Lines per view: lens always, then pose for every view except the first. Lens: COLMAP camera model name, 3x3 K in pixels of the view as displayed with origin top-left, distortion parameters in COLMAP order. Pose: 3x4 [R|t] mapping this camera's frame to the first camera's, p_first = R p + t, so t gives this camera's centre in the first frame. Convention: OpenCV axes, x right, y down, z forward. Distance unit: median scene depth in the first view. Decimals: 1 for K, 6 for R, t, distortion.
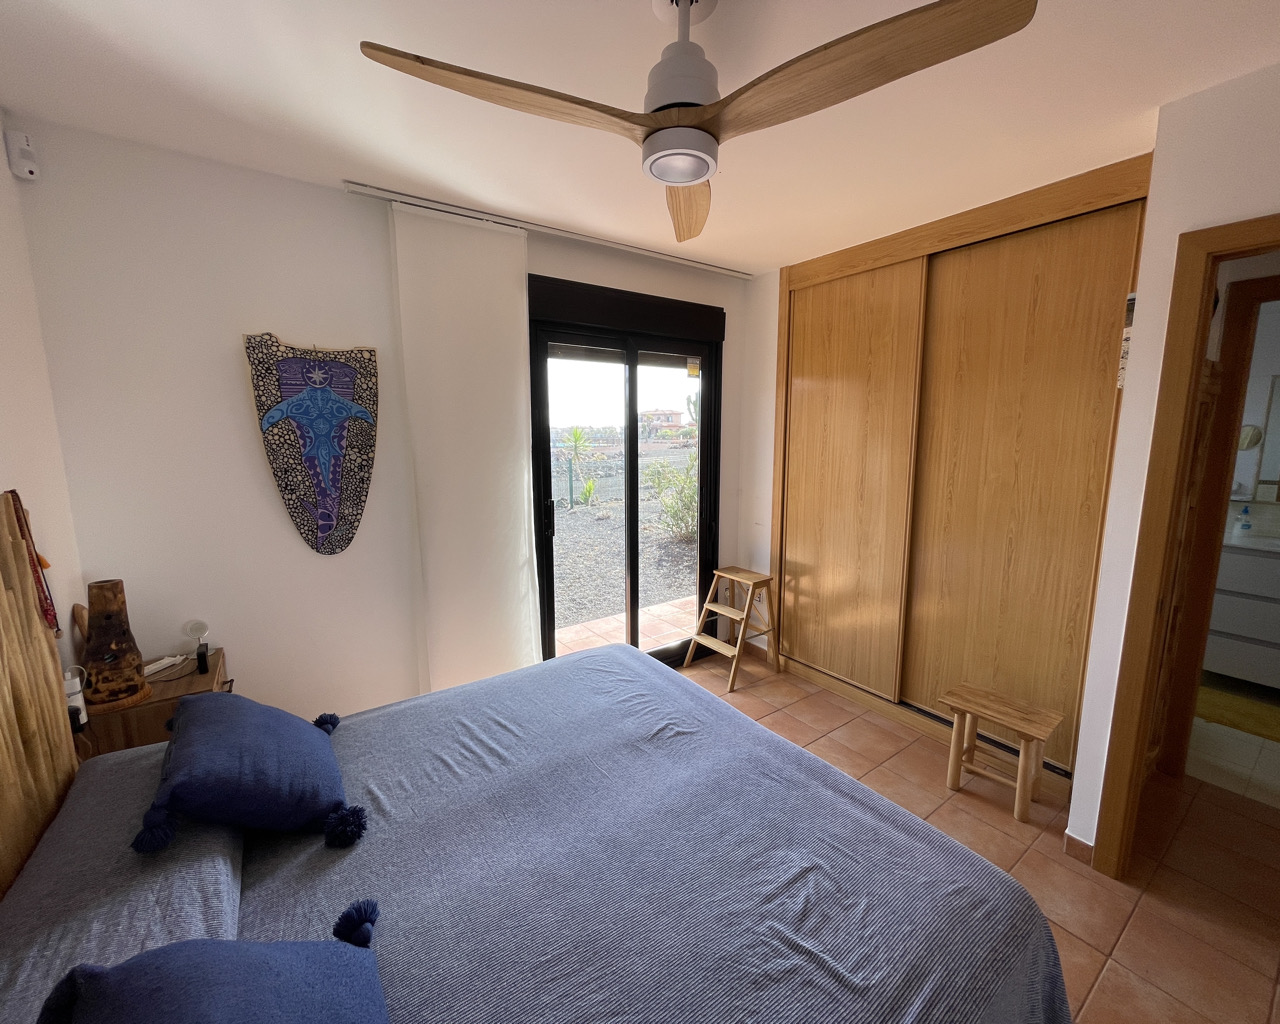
lens RADIAL K [[516.6, 0, 636.9], [0, 516.6, 510.0], [0, 0, 1]] dist [-0.001265, 0.000028]
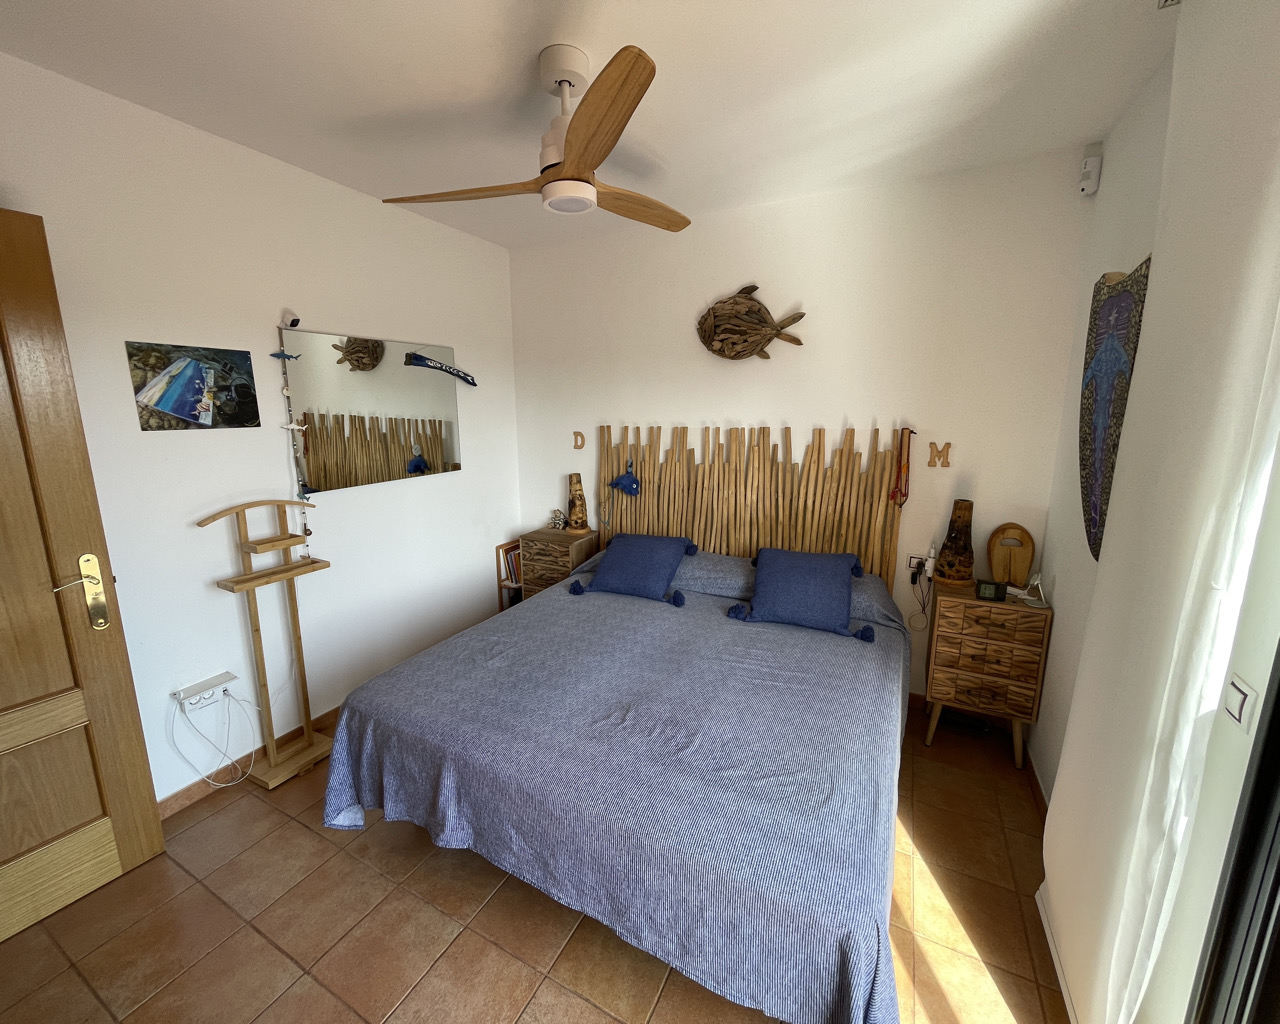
lens RADIAL K [[516.6, 0, 632.8], [0, 516.6, 509.3], [0, 0, 1]] dist [-0.001265, 0.000028]
pose [[-0.886946, 0.099155, -0.451104, 0.347628], [-0.063043, 0.941554, 0.330911, -0.197807], [0.457550, 0.321939, -0.828857, 1.363594]]
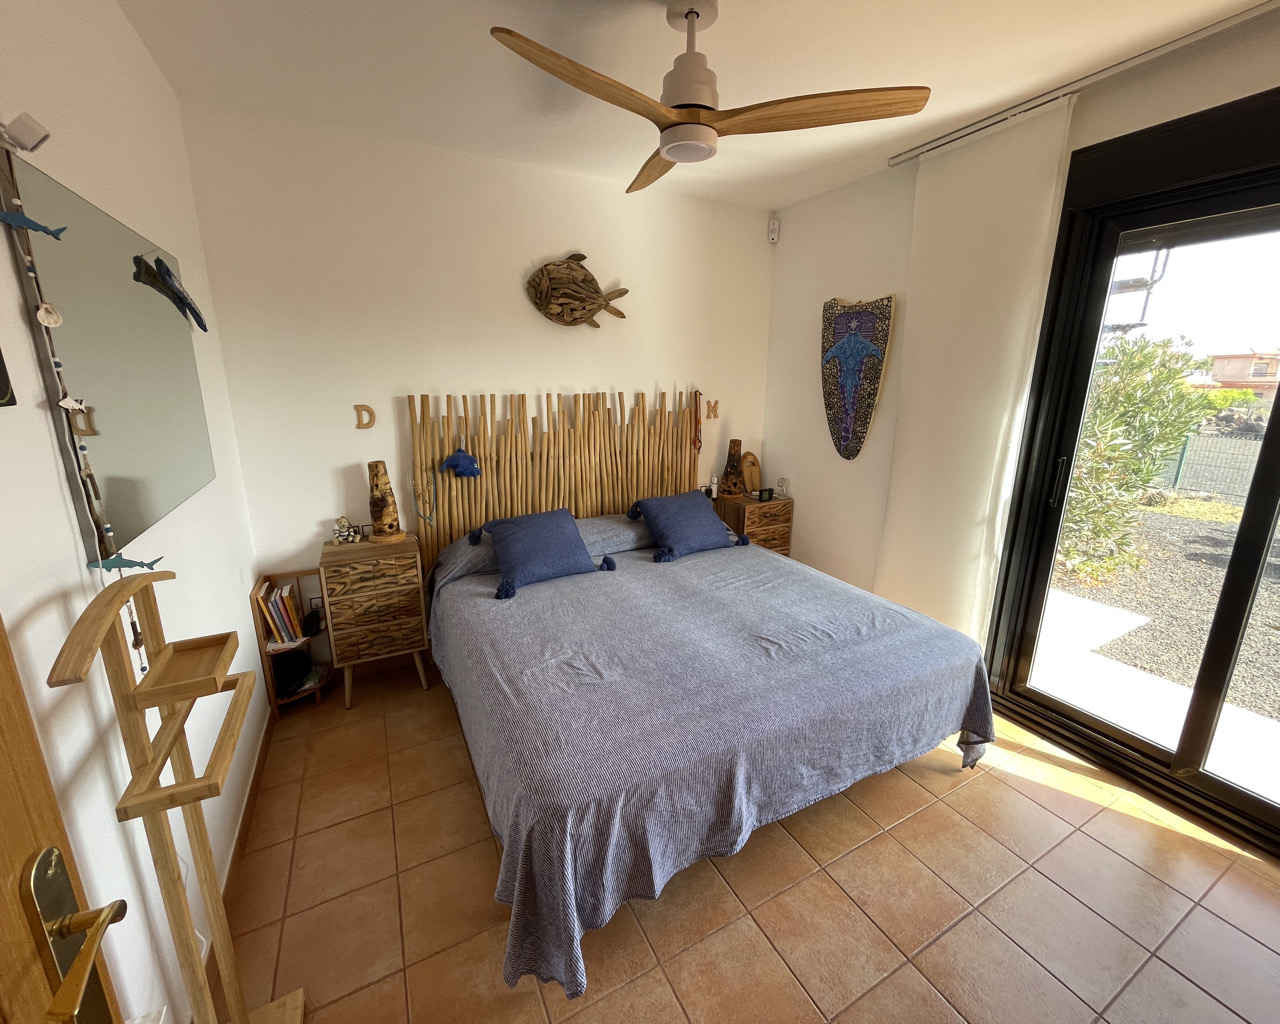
lens RADIAL K [[516.6, 0, 636.0], [0, 516.6, 508.0], [0, 0, 1]] dist [-0.001265, 0.000028]
pose [[-0.121701, 0.246818, -0.961389, 0.862692], [-0.156376, 0.951725, 0.264132, -0.067757], [0.980171, 0.182484, -0.077230, 0.619570]]
